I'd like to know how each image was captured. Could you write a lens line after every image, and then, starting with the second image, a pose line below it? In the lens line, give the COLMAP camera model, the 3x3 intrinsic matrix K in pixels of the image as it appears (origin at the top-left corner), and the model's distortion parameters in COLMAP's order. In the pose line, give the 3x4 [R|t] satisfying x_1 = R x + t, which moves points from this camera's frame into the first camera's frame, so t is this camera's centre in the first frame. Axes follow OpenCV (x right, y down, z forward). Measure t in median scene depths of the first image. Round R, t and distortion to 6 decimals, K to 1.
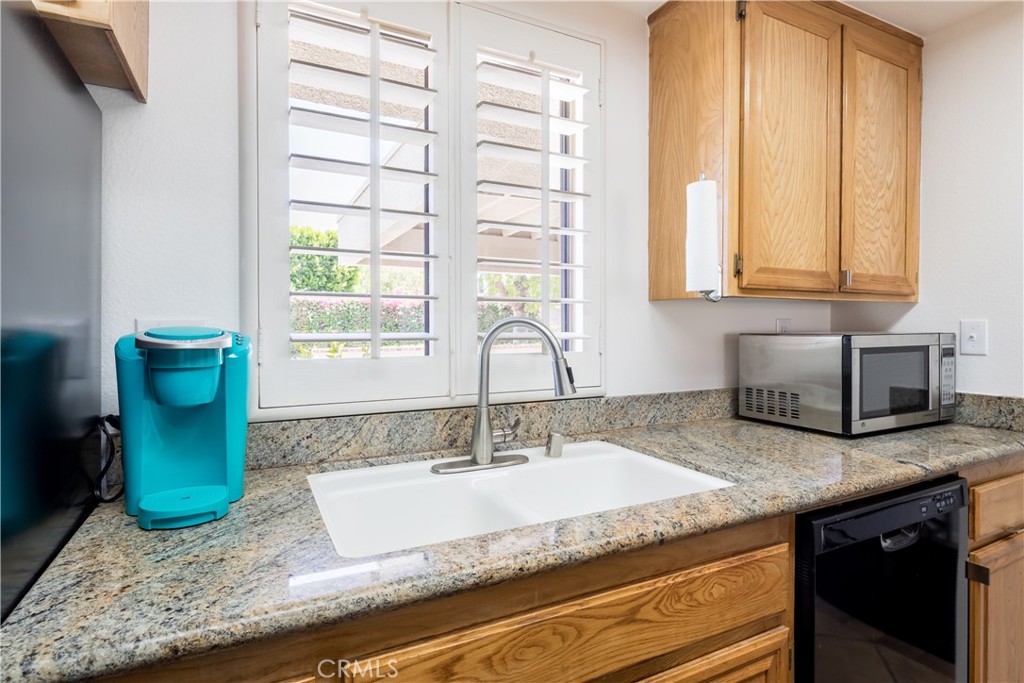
lens RADIAL K [[507.9, 0, 513.5], [0, 507.9, 332.0], [0, 0, 1]] dist [-0.000303, -0.000750]
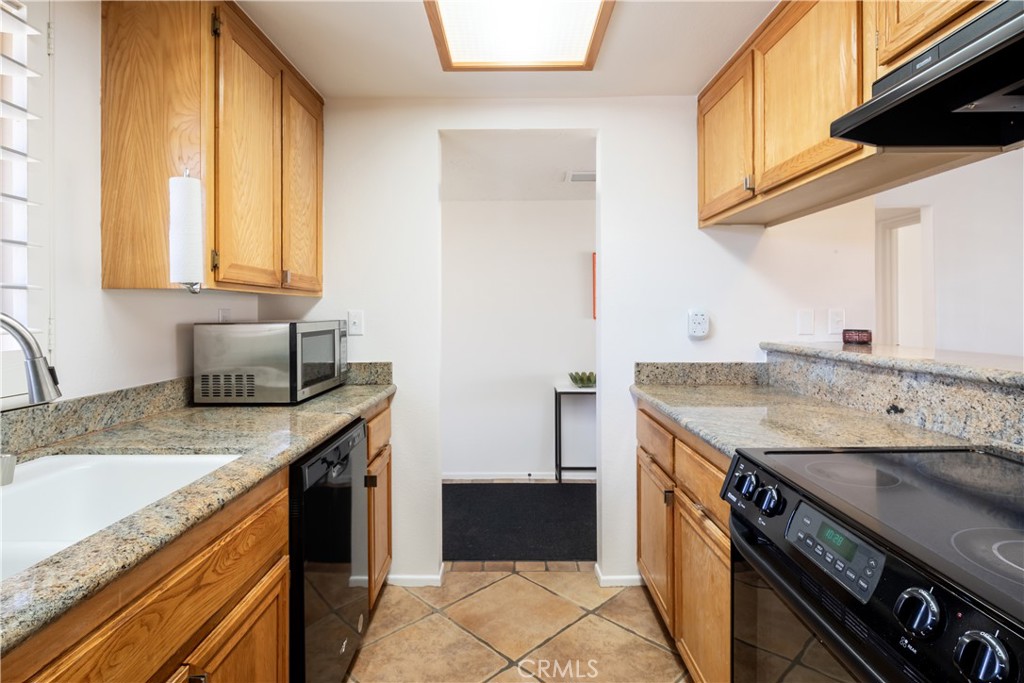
lens RADIAL K [[536.8, 0, 507.7], [0, 536.8, 314.4], [0, 0, 1]] dist [-0.000944, -0.001971]
pose [[0.449687, -0.004383, 0.893175, -0.292199], [0.014892, 0.999886, -0.002591, -0.003419], [-0.893062, 0.014467, 0.449701, -0.069762]]
